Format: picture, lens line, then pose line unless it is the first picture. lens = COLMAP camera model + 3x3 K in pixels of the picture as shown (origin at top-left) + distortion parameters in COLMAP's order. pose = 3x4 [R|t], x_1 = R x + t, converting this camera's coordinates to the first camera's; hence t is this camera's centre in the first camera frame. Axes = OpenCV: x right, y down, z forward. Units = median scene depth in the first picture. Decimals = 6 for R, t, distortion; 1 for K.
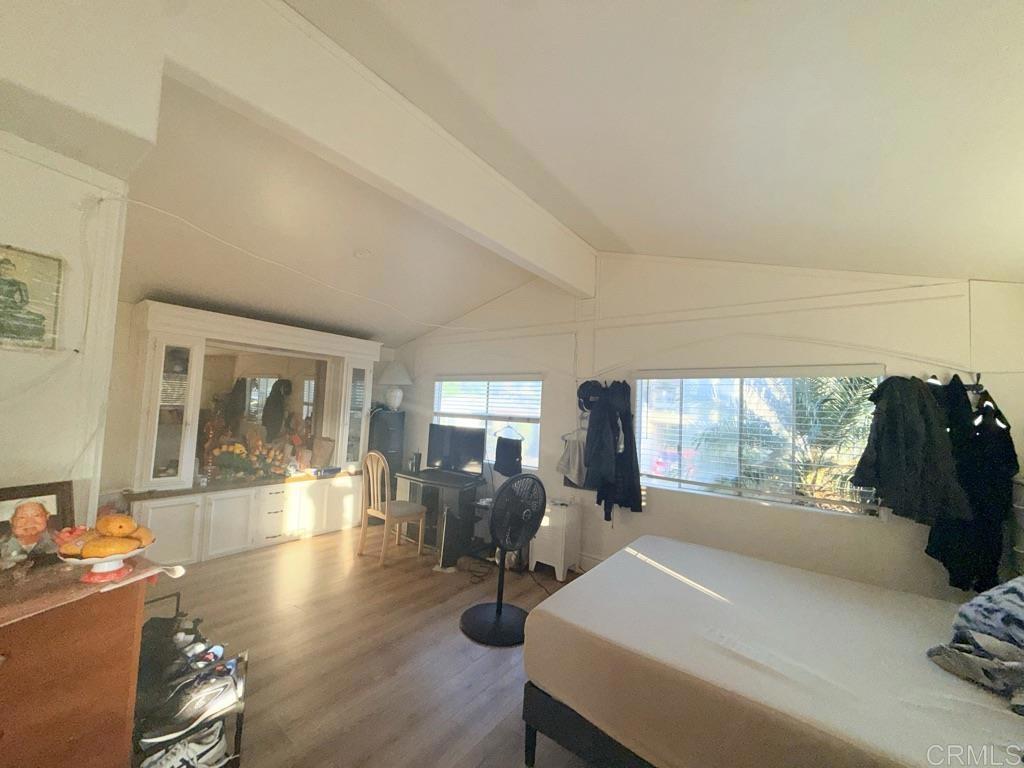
lens RADIAL K [[402.7, 0, 512.0], [0, 402.7, 384.0], [0, 0, 1]] dist [-0.001388, -0.000152]
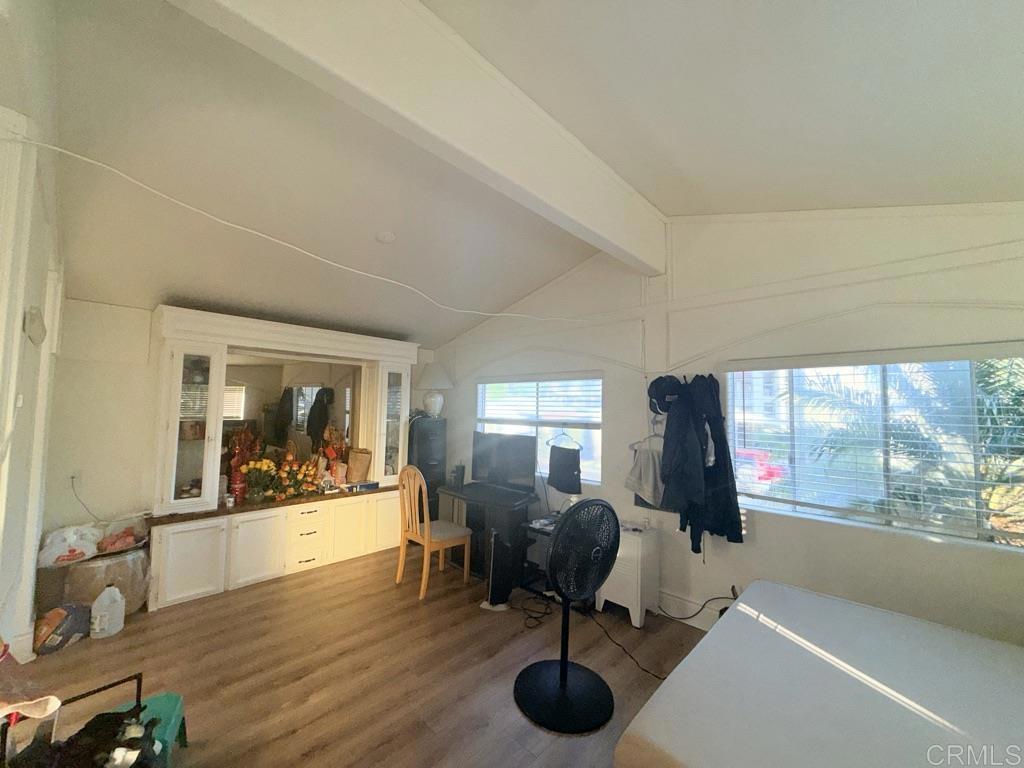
lens RADIAL K [[402.7, 0, 512.0], [0, 402.7, 384.0], [0, 0, 1]] dist [-0.001388, -0.000152]
pose [[0.992646, -0.034009, -0.116181, -0.015852], [0.033465, 0.999418, -0.006633, 0.002829], [0.116339, 0.002697, 0.993206, 0.160590]]
